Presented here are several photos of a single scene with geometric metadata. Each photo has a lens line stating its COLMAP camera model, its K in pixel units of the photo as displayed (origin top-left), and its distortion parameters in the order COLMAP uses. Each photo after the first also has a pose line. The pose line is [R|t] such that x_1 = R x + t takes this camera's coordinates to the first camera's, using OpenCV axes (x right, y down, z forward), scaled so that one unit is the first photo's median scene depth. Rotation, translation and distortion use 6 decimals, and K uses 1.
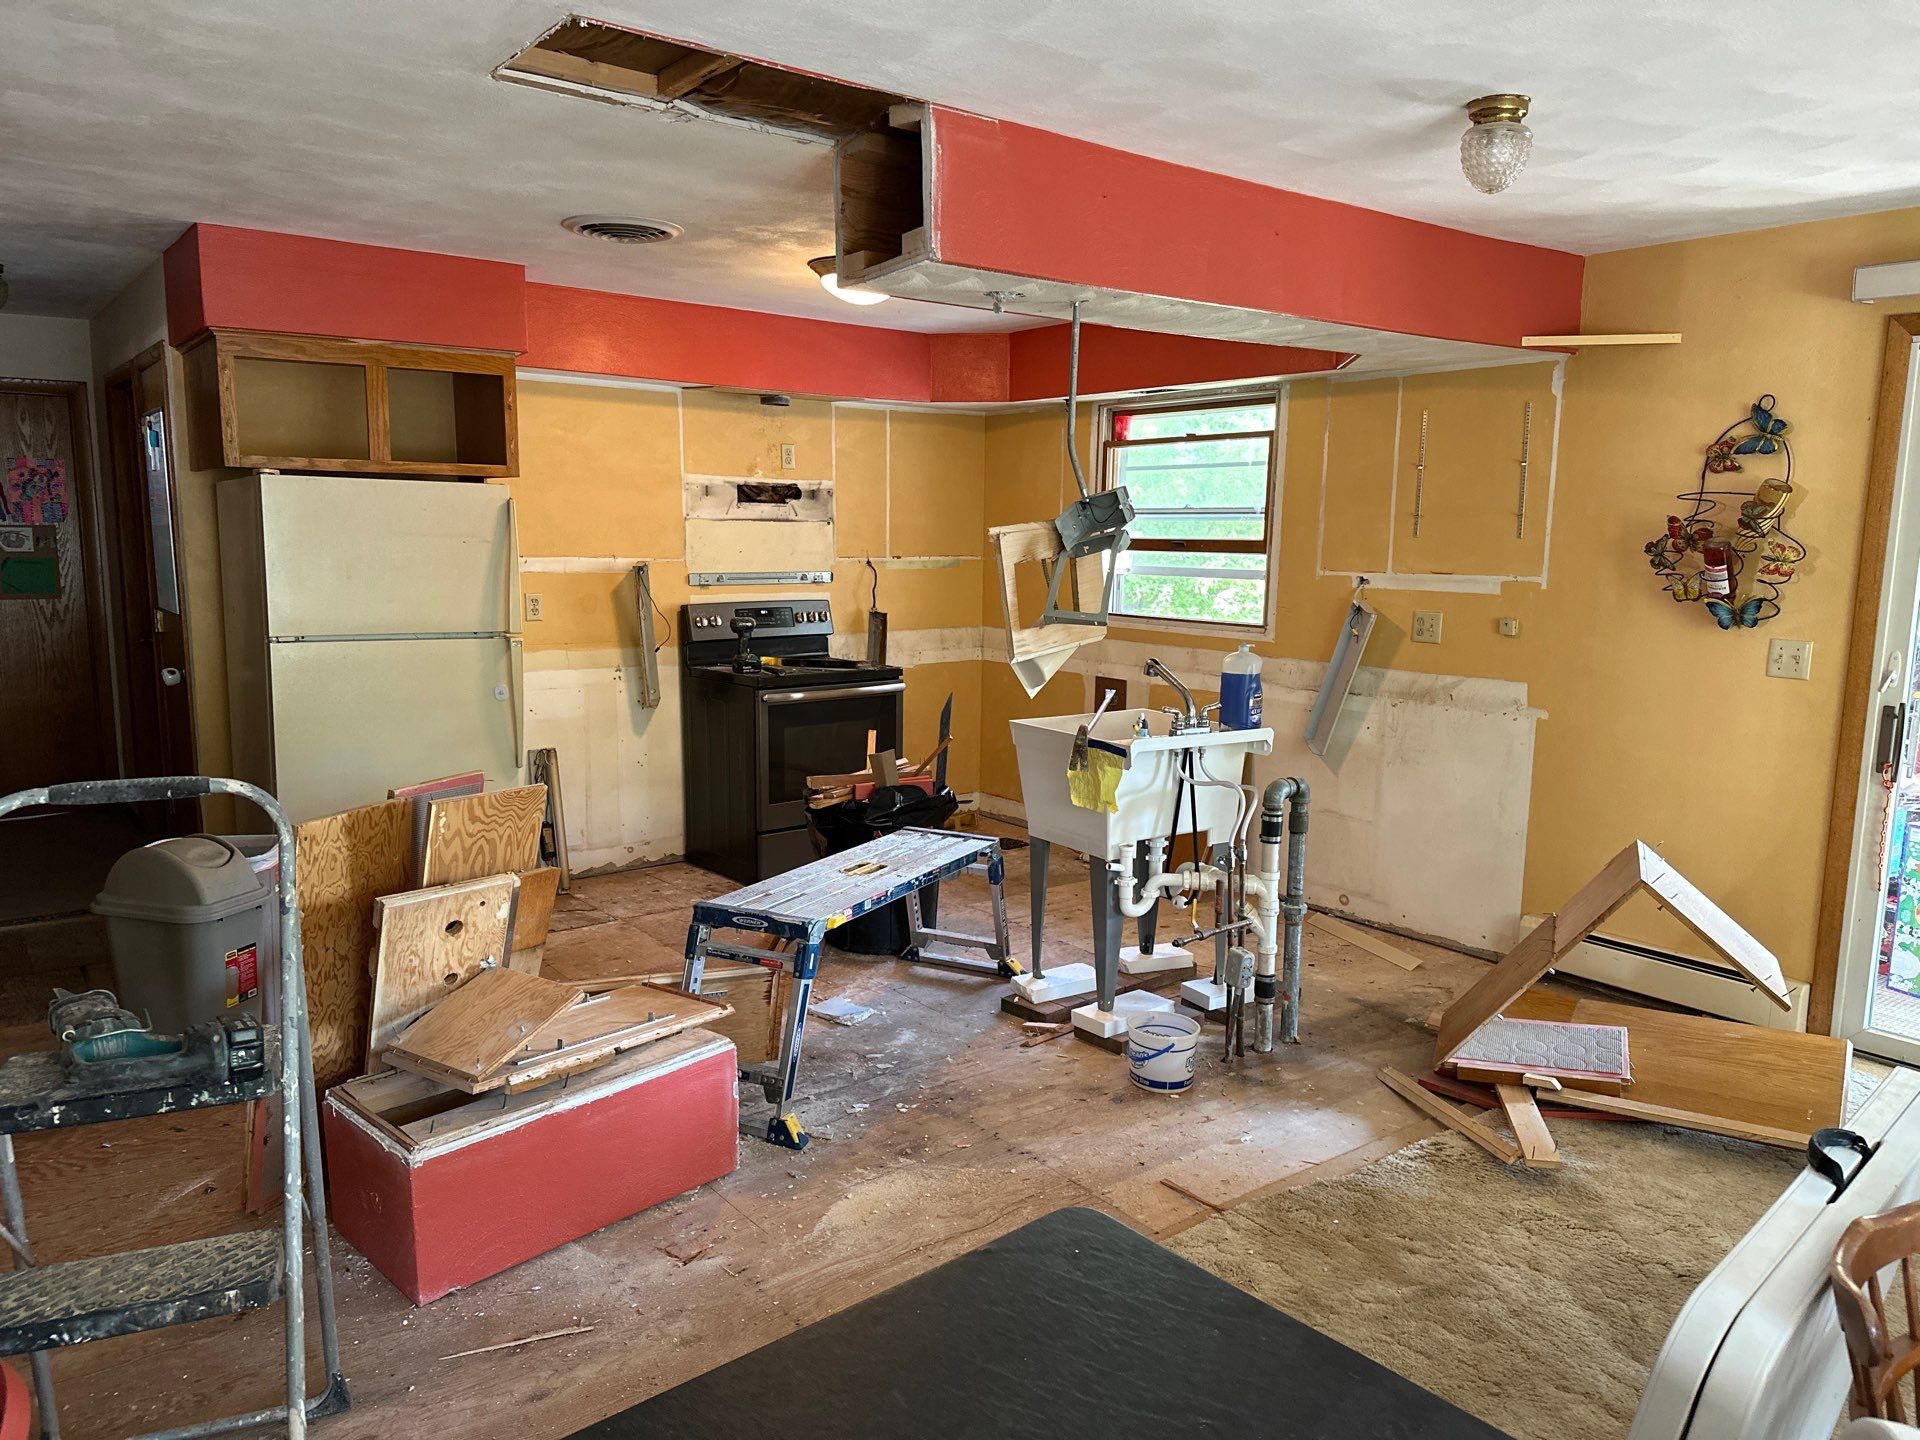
lens RADIAL K [[1332.7, 0, 970.0], [0, 1332.7, 732.7], [0, 0, 1]] dist [0.073678, -0.093154]
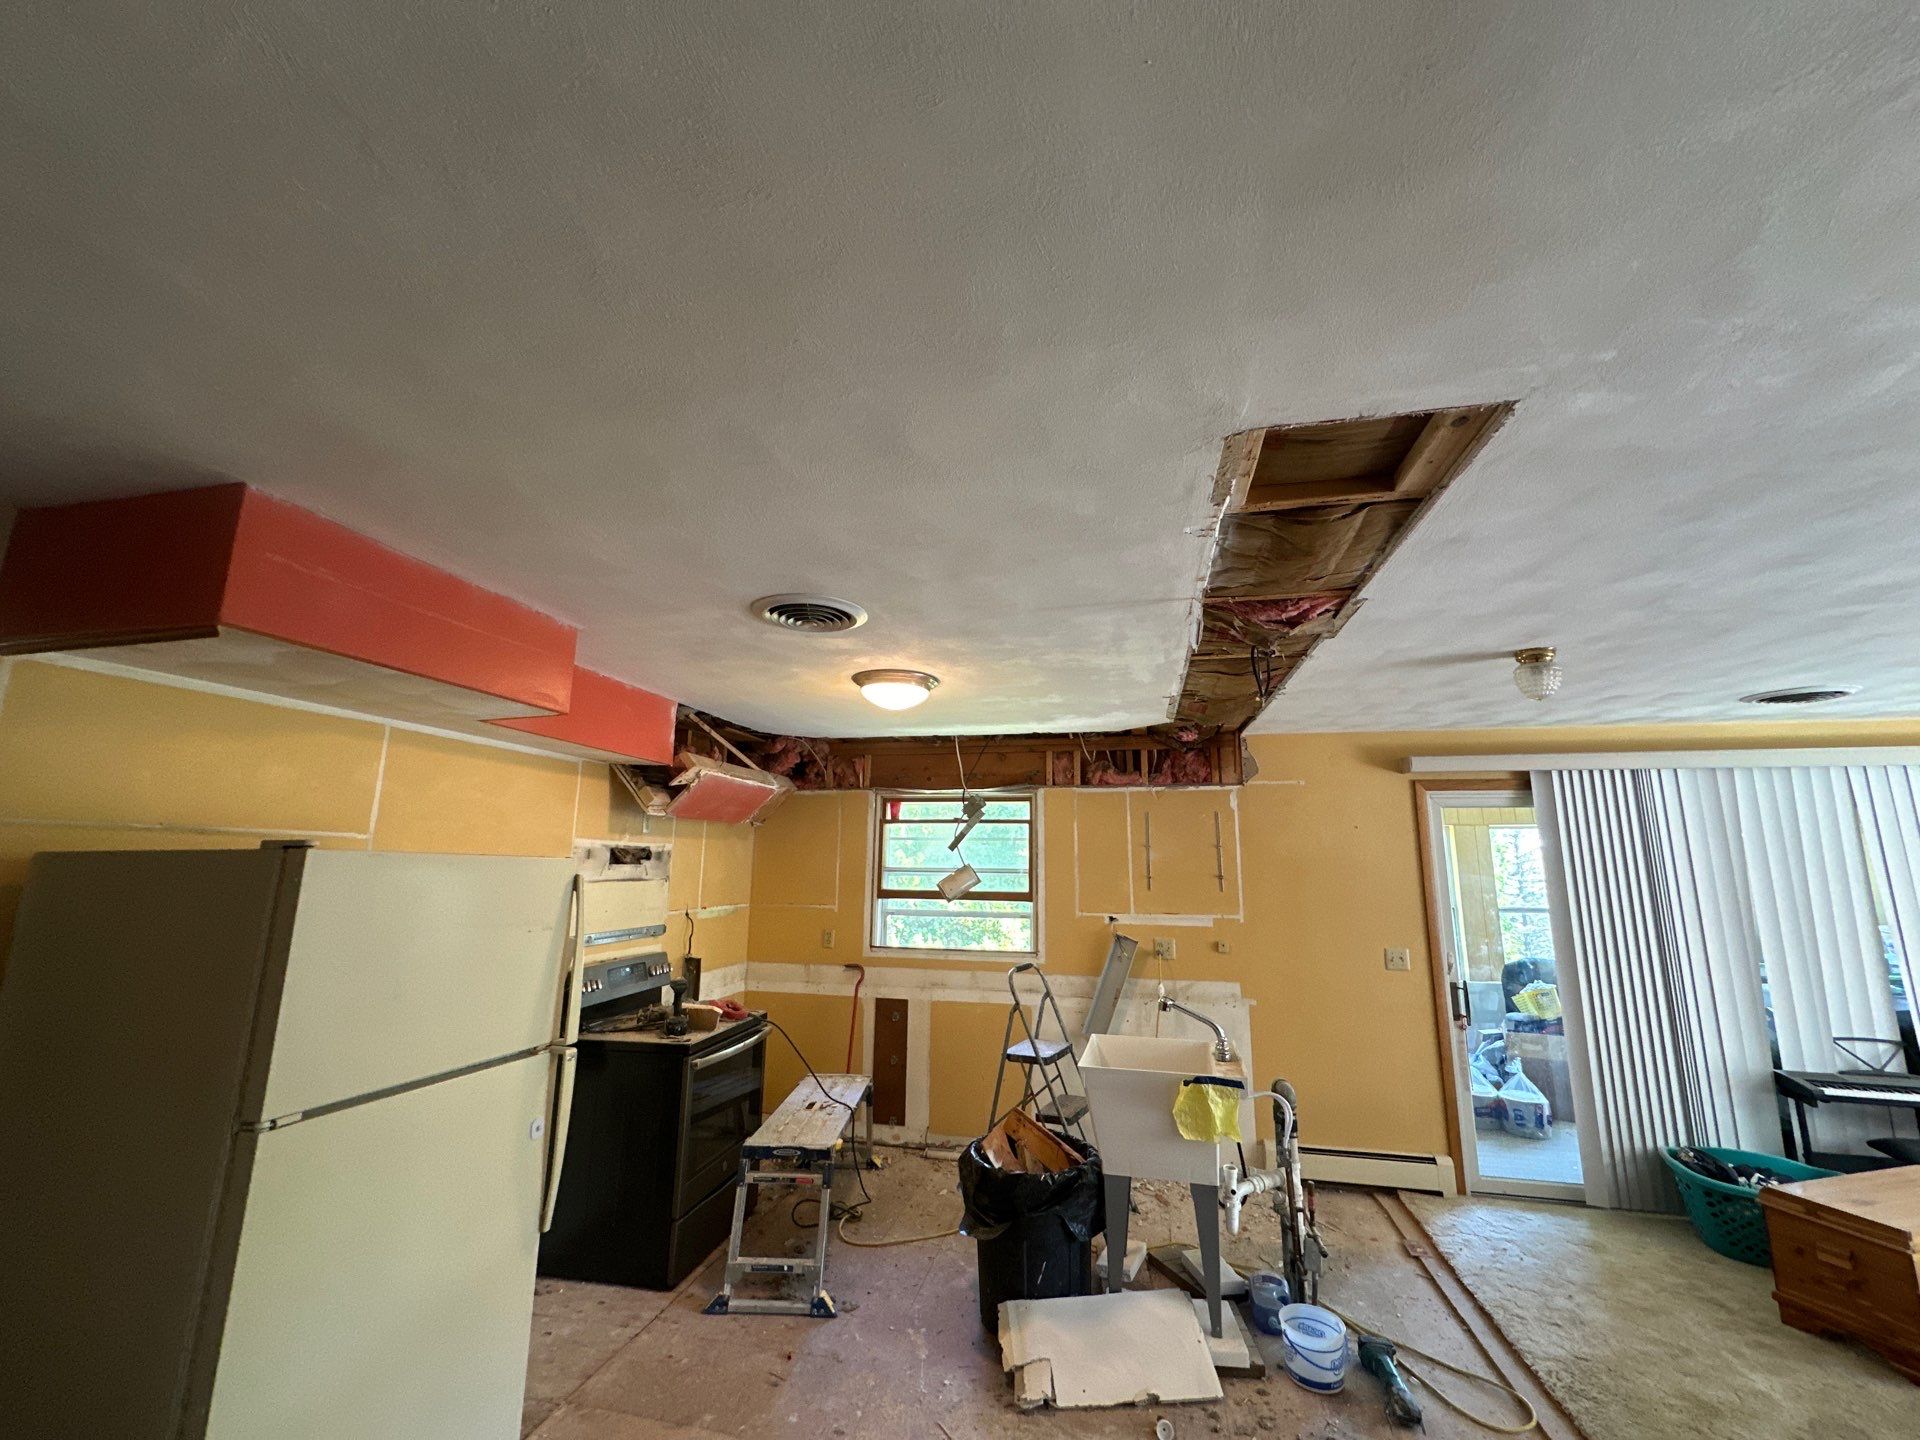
lens RADIAL K [[761.9, 0, 959.8], [0, 761.9, 720.5], [0, 0, 1]] dist [-0.004968, 0.001428]
pose [[0.772321, 0.115700, 0.624607, -0.519264], [0.096100, 0.950675, -0.294927, -0.113206], [-0.627921, 0.287803, 0.723108, 0.527916]]
